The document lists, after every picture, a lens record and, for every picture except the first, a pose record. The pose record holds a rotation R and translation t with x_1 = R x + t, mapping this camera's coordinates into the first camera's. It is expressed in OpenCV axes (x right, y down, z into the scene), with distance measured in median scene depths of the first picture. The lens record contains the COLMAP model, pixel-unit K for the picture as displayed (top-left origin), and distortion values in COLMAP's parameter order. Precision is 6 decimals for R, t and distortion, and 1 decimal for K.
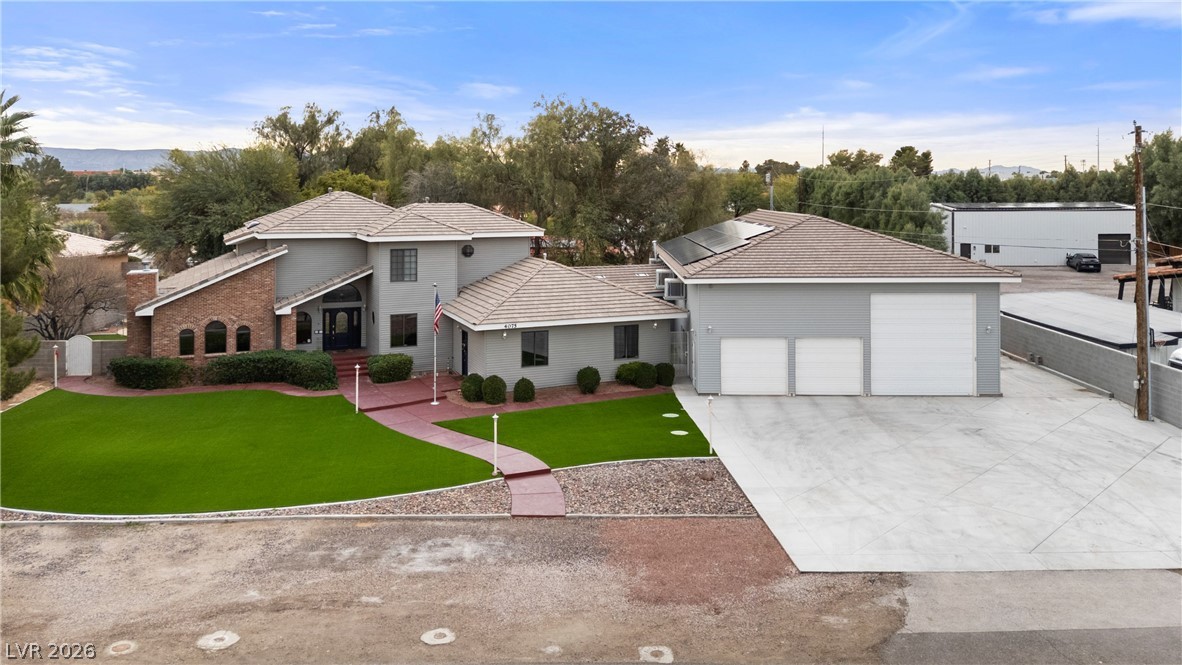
lens RADIAL K [[897.4, 0, 589.9], [0, 897.4, 205.5], [0, 0, 1]] dist [0.041165, -0.004585]
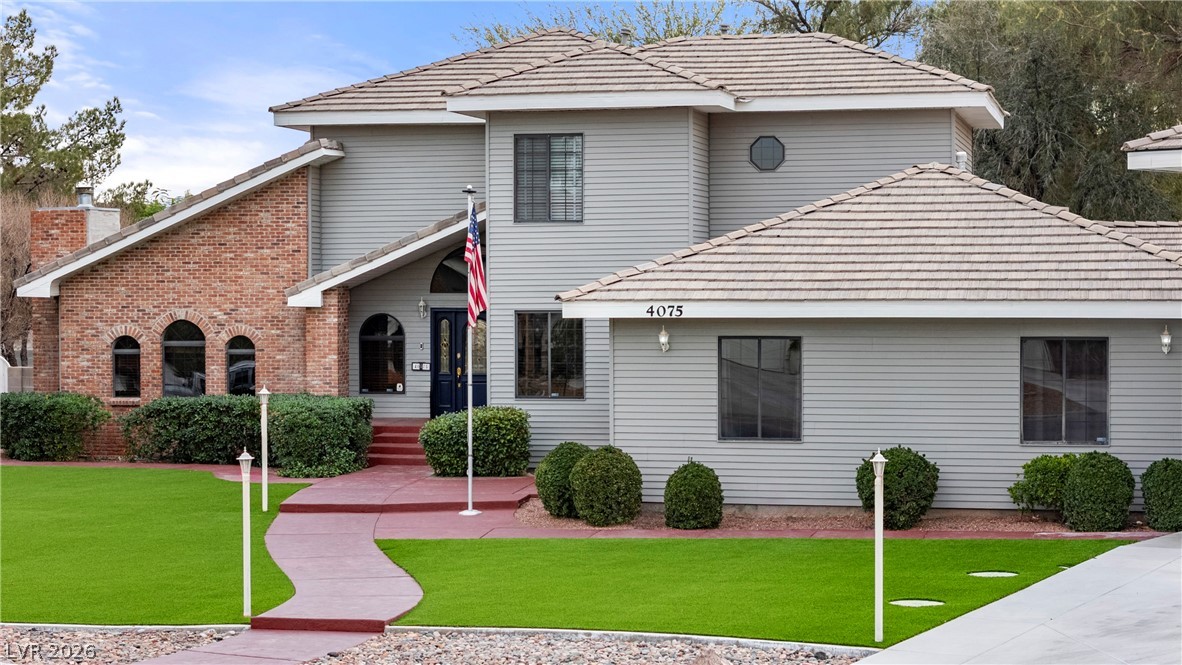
lens RADIAL K [[2359.1, 0, 591.0], [0, 2359.1, 332.5], [0, 0, 1]] dist [-0.027031, 0.119080]
pose [[0.816397, 0.013337, -0.577337, 0.411784], [-0.006676, 0.999884, 0.013658, 0.129328], [0.577452, -0.007296, 0.816392, 0.237864]]
